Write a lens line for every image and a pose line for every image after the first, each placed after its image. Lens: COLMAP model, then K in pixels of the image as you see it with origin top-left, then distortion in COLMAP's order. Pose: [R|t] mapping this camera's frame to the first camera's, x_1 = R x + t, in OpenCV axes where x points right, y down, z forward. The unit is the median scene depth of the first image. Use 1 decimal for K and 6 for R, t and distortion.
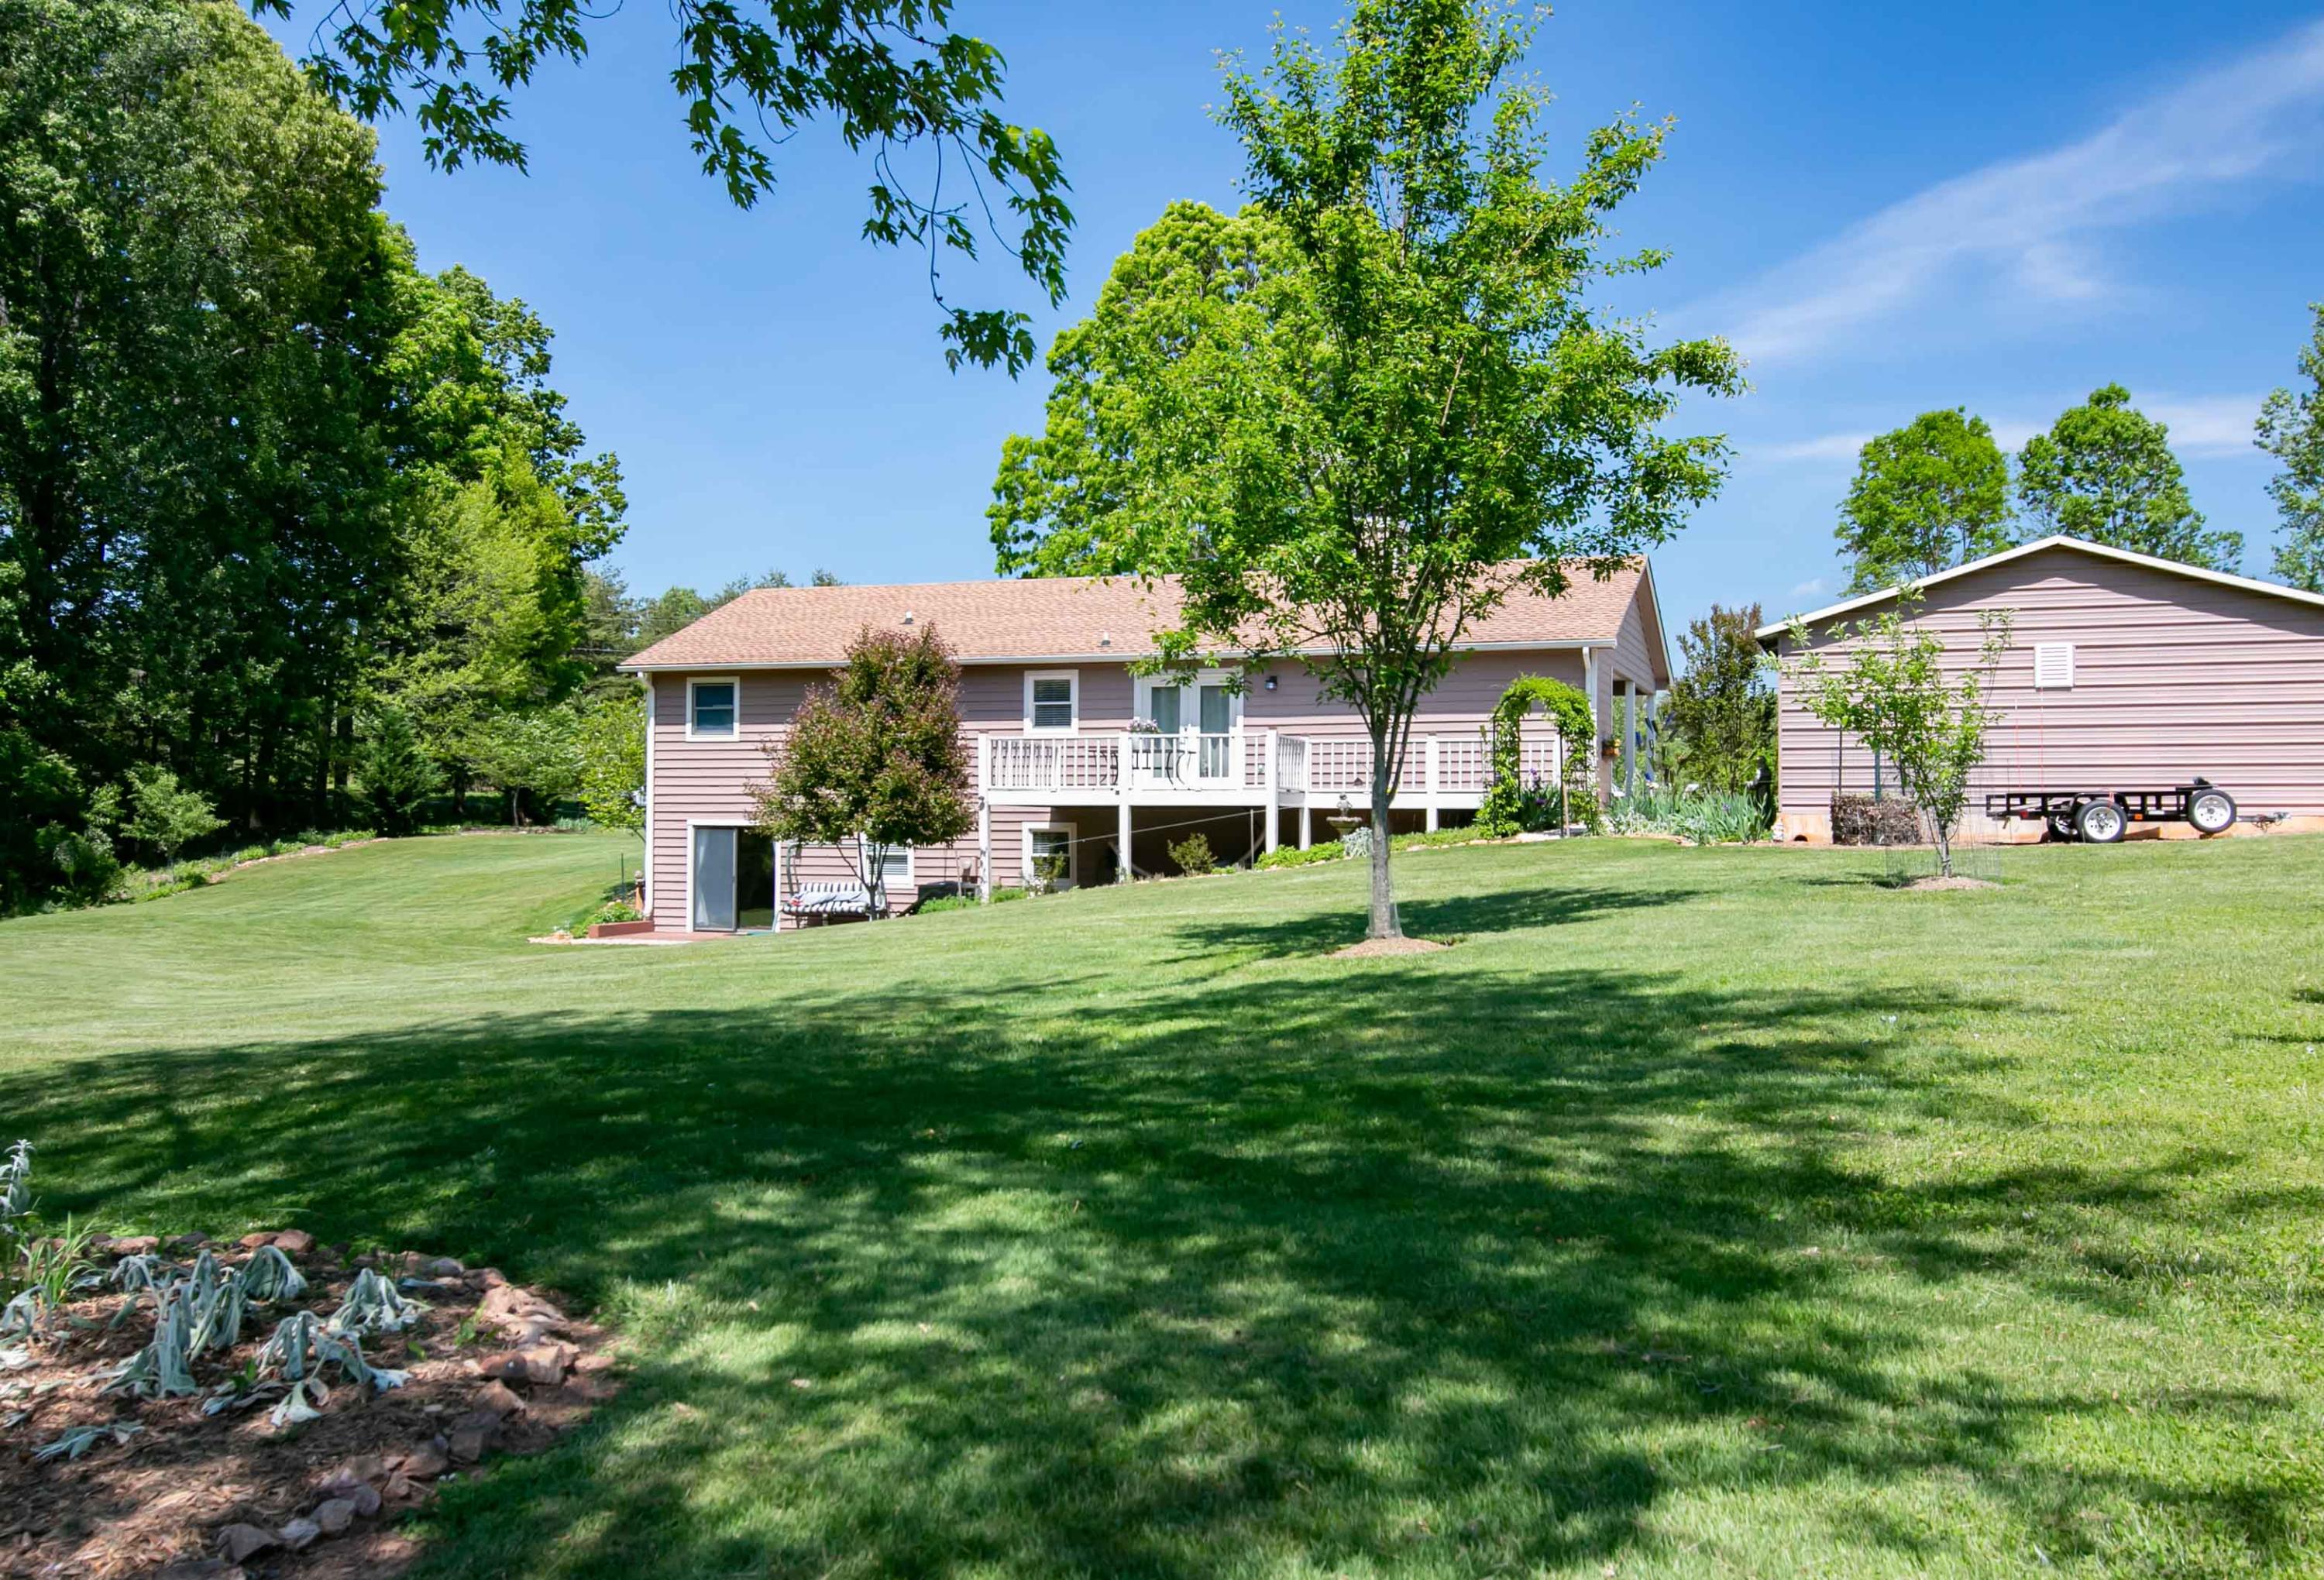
lens RADIAL K [[2106.8, 0, 1154.7], [0, 2106.8, 789.5], [0, 0, 1]] dist [0.013765, 0.039186]
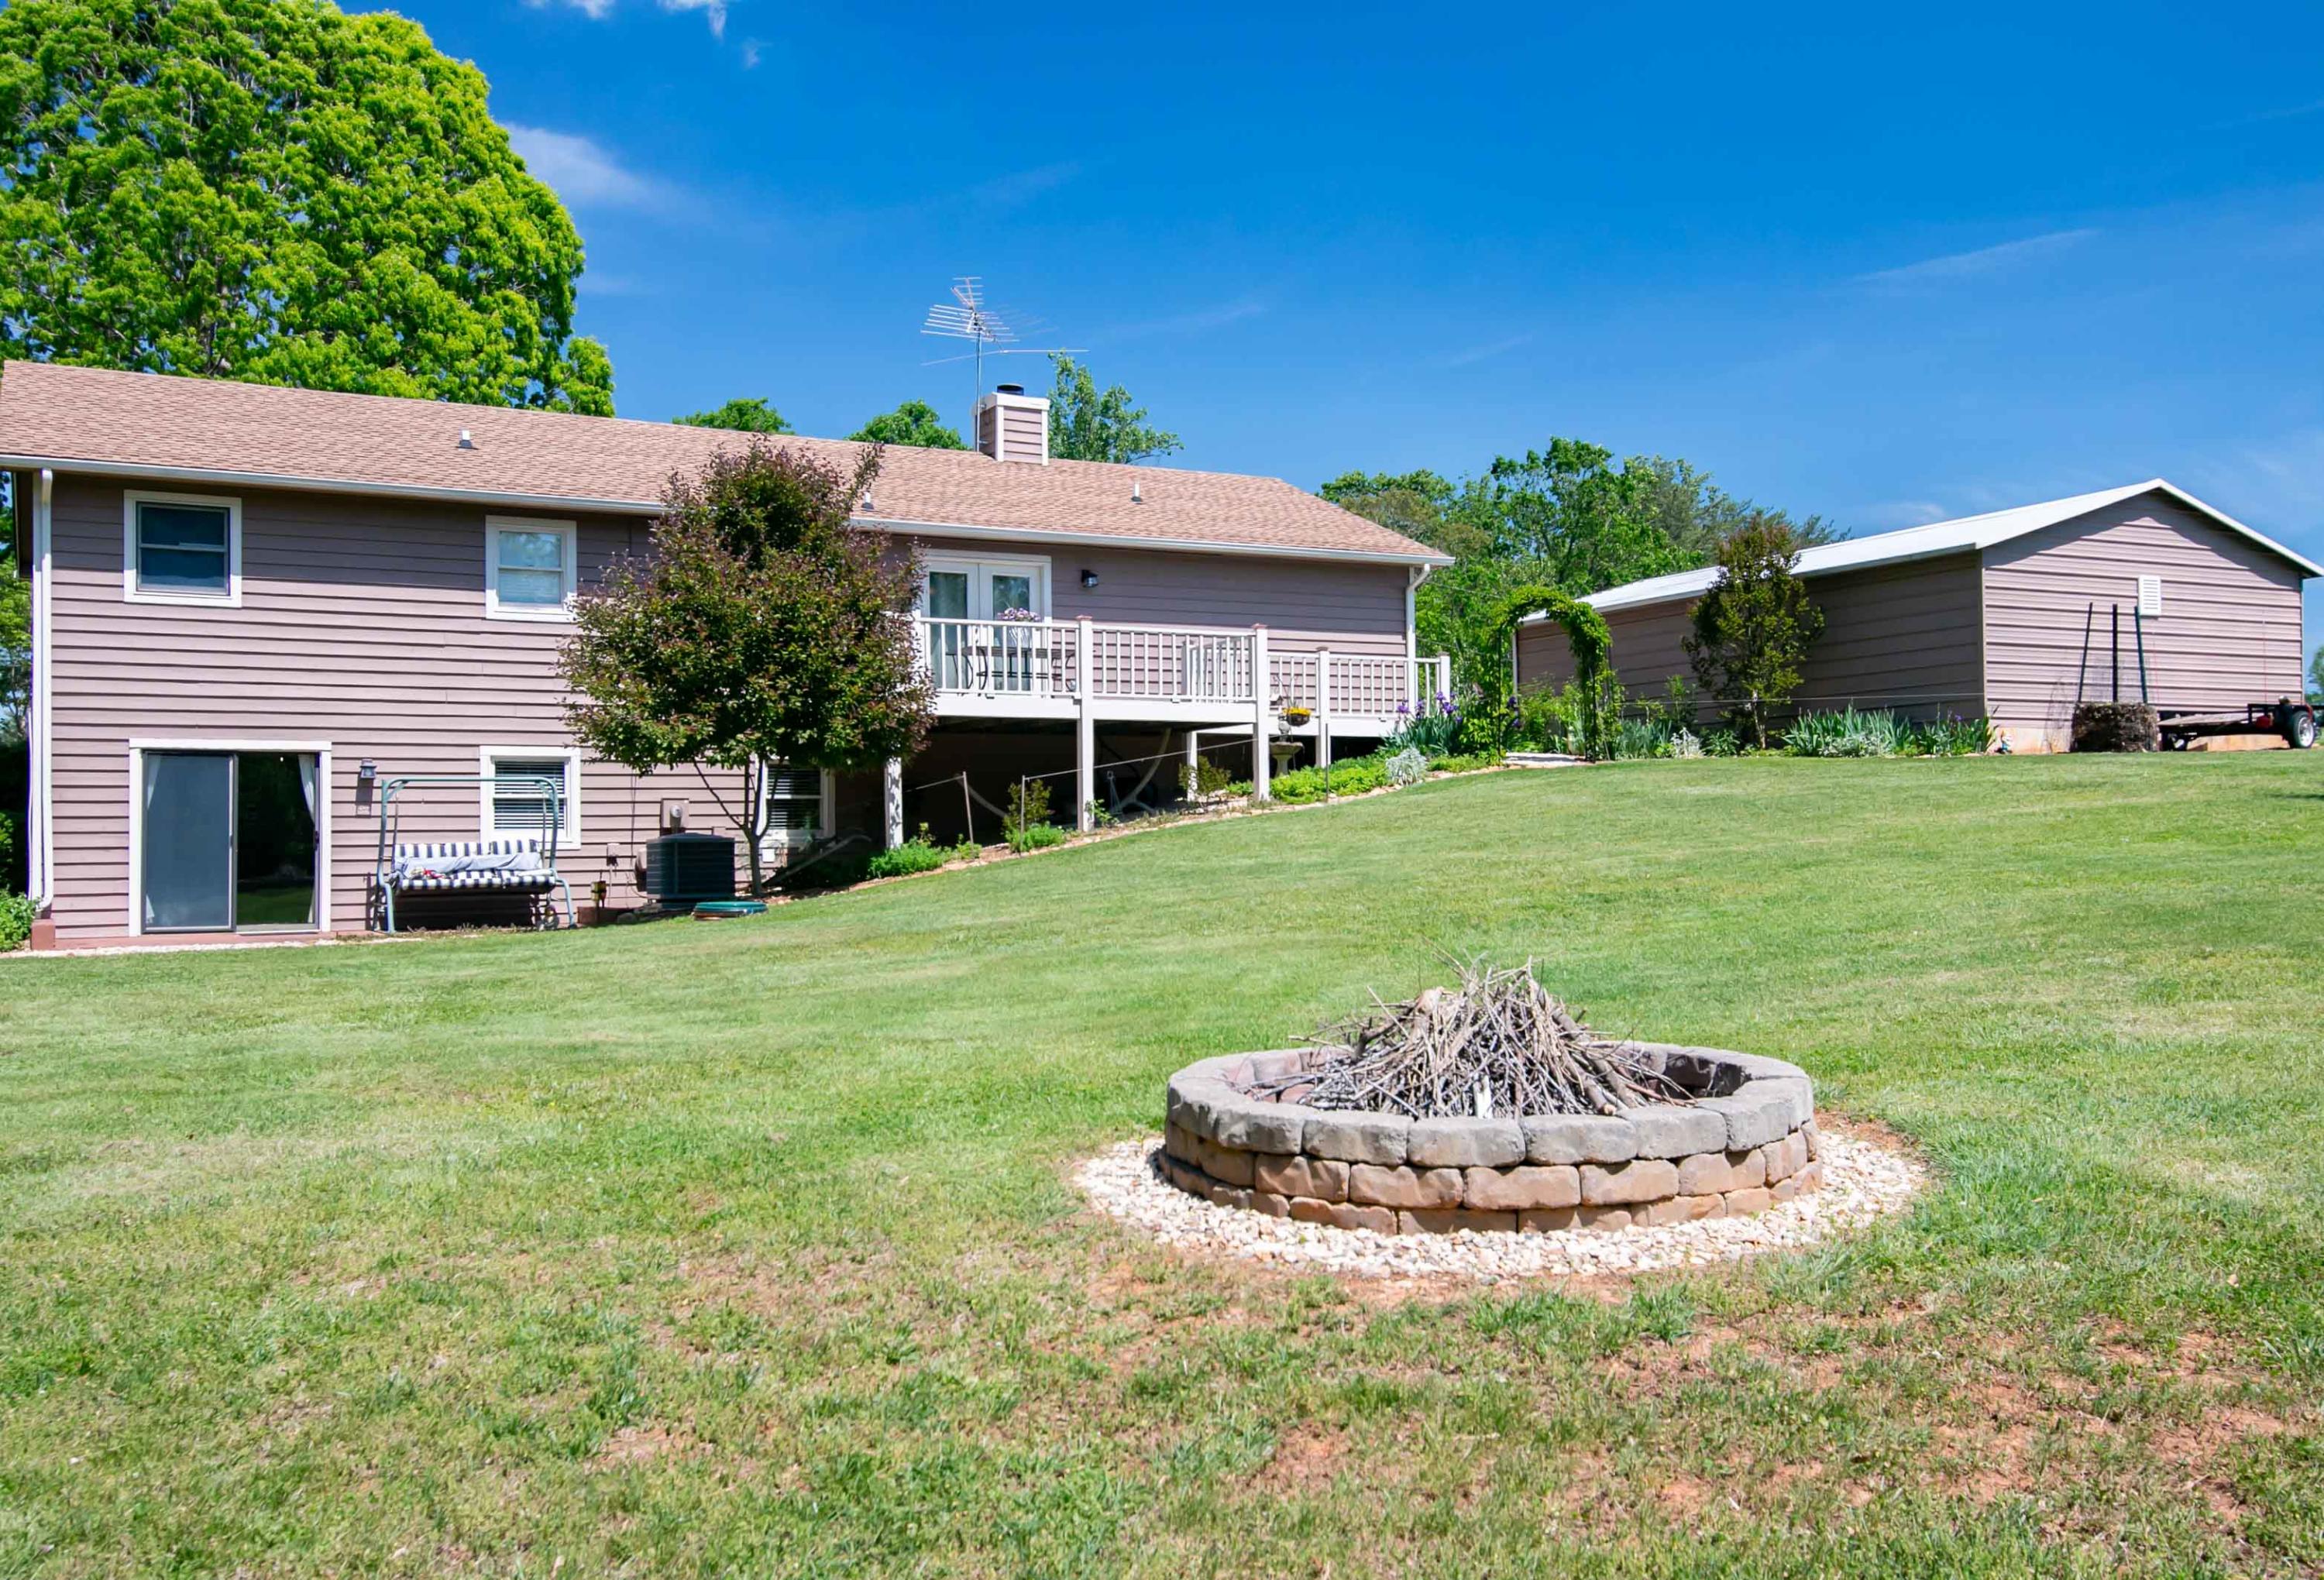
lens RADIAL K [[2106.8, 0, 1154.4], [0, 2106.8, 784.2], [0, 0, 1]] dist [0.013765, 0.039186]
pose [[0.659194, 0.008456, 0.751925, -0.471140], [-0.000948, 0.999945, -0.010414, 0.032367], [-0.751972, 0.006152, 0.659166, 0.414614]]
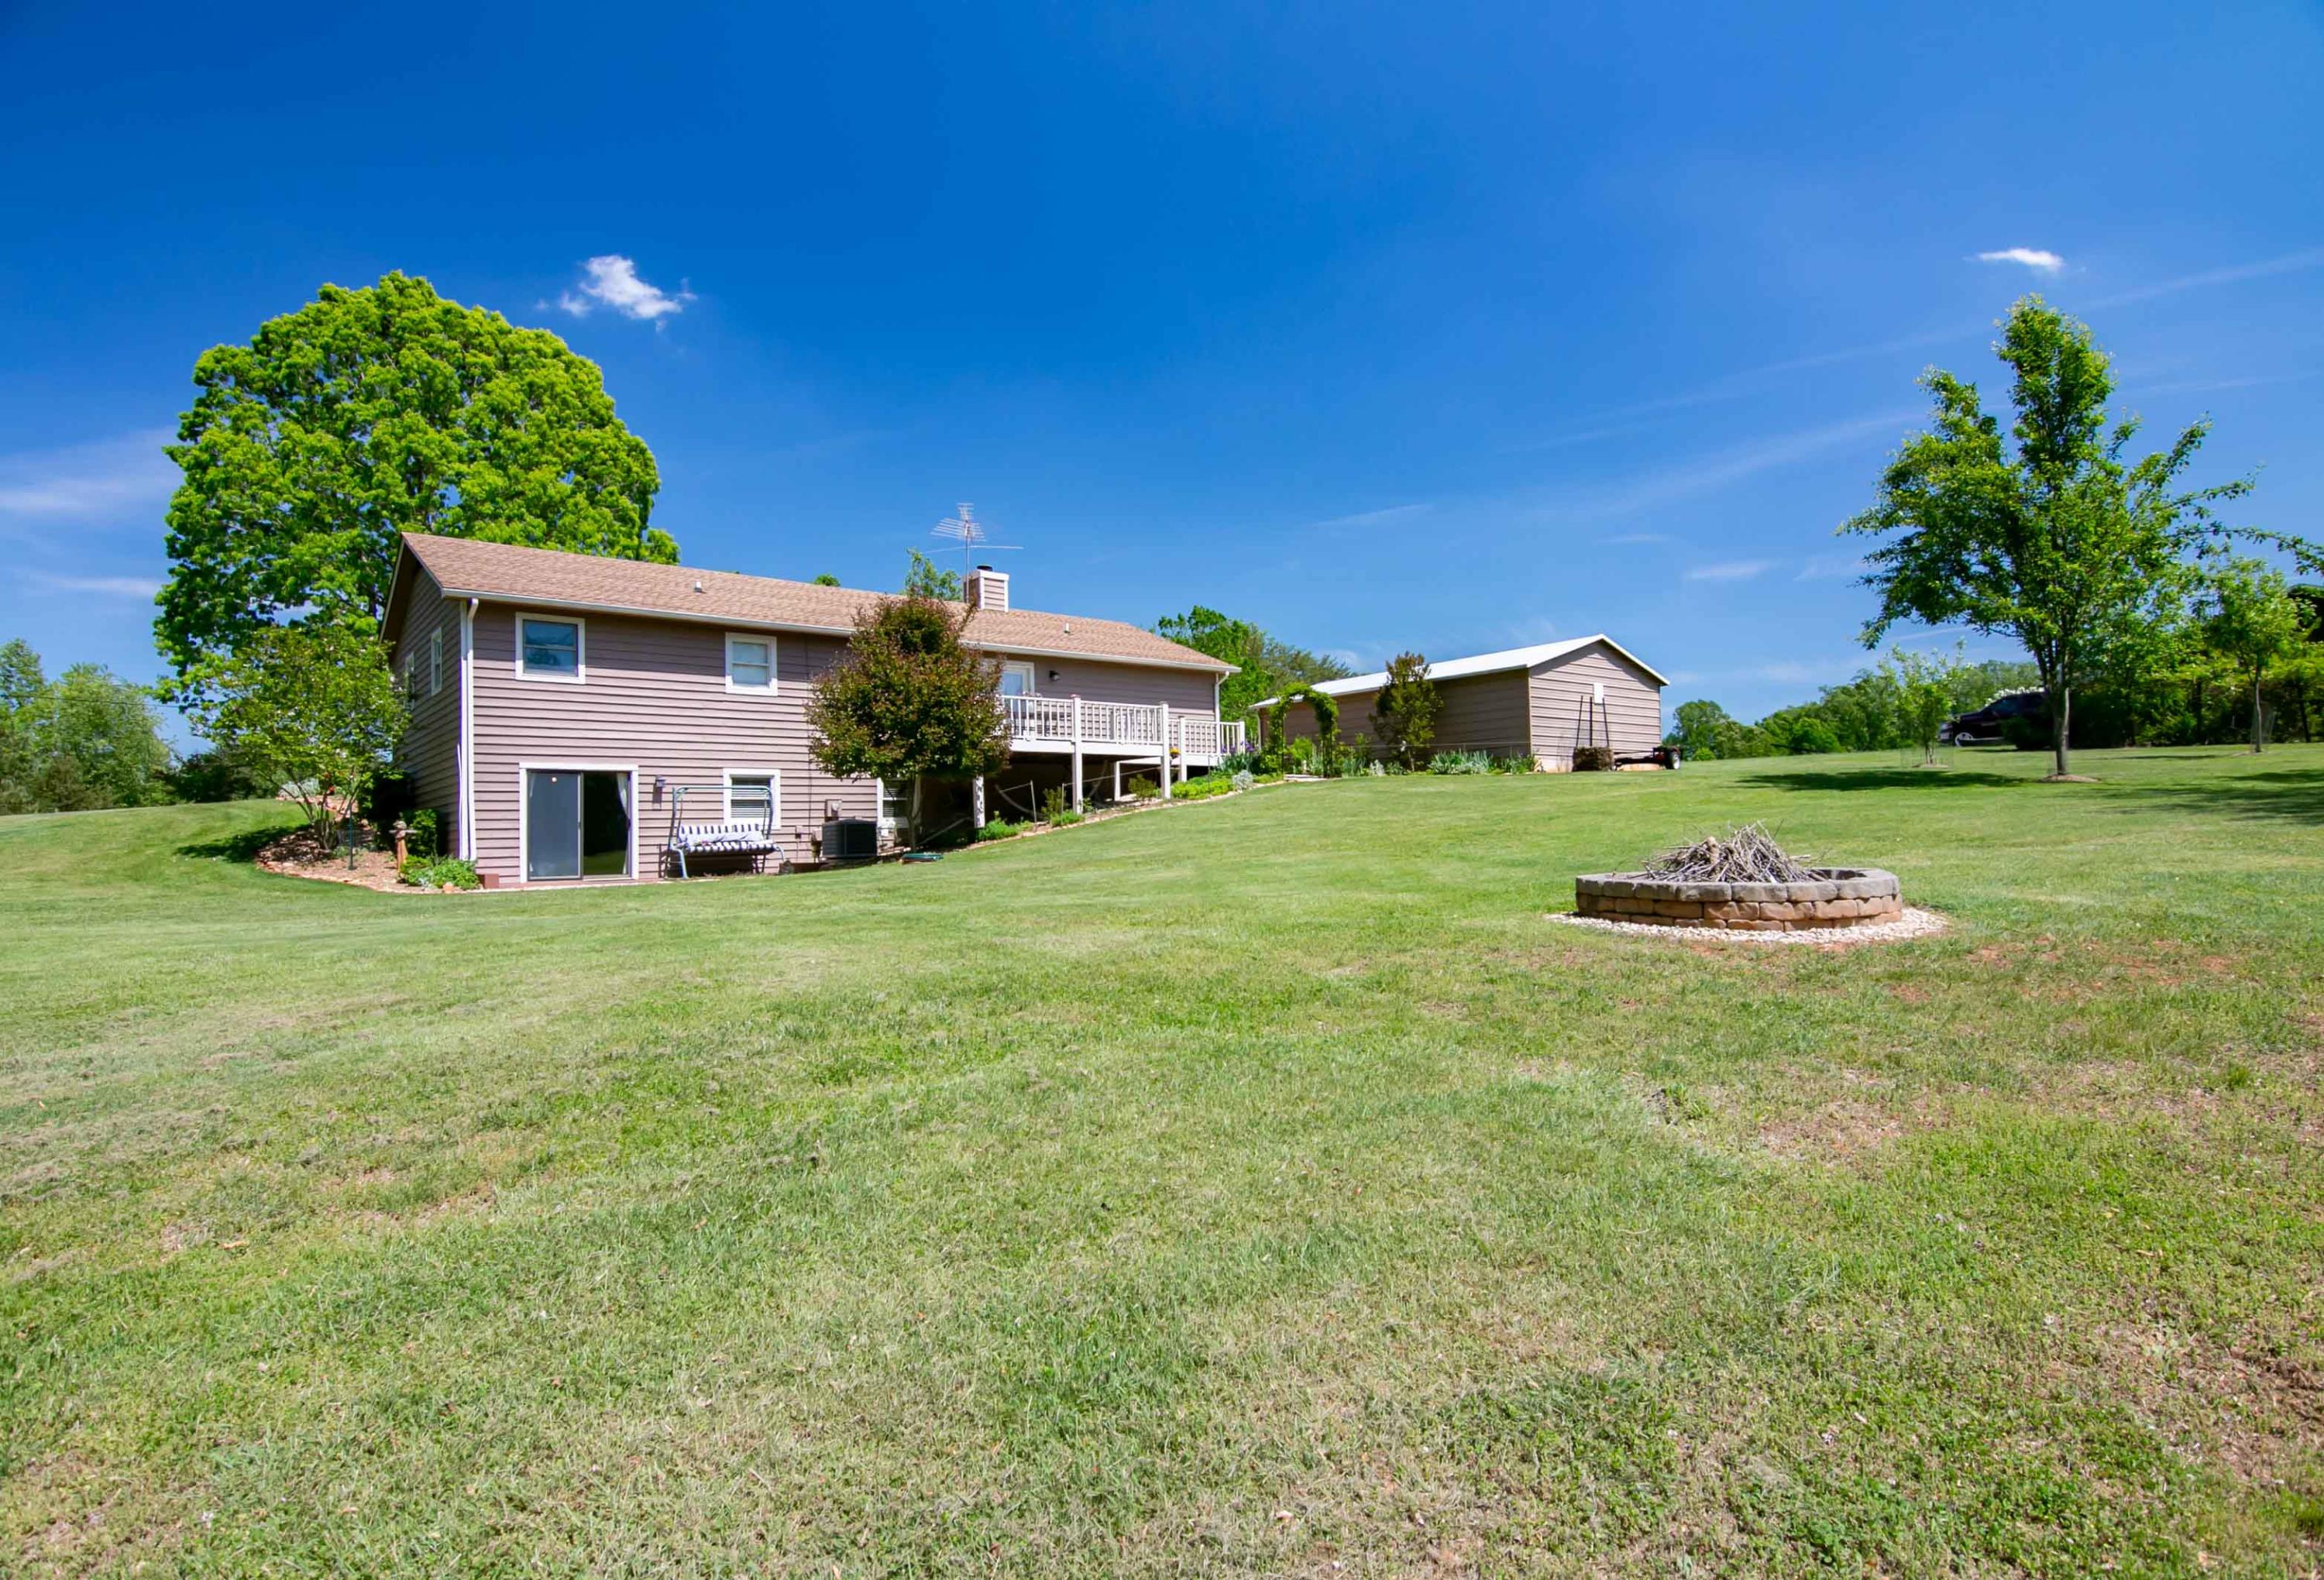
lens RADIAL K [[1235.2, 0, 1167.5], [0, 1235.2, 796.5], [0, 0, 1]] dist [-0.009470, 0.001382]
pose [[0.491901, 0.012711, 0.870558, -0.559720], [0.007779, 0.999789, -0.018994, 0.042142], [-0.870616, 0.016115, 0.491698, 0.479134]]
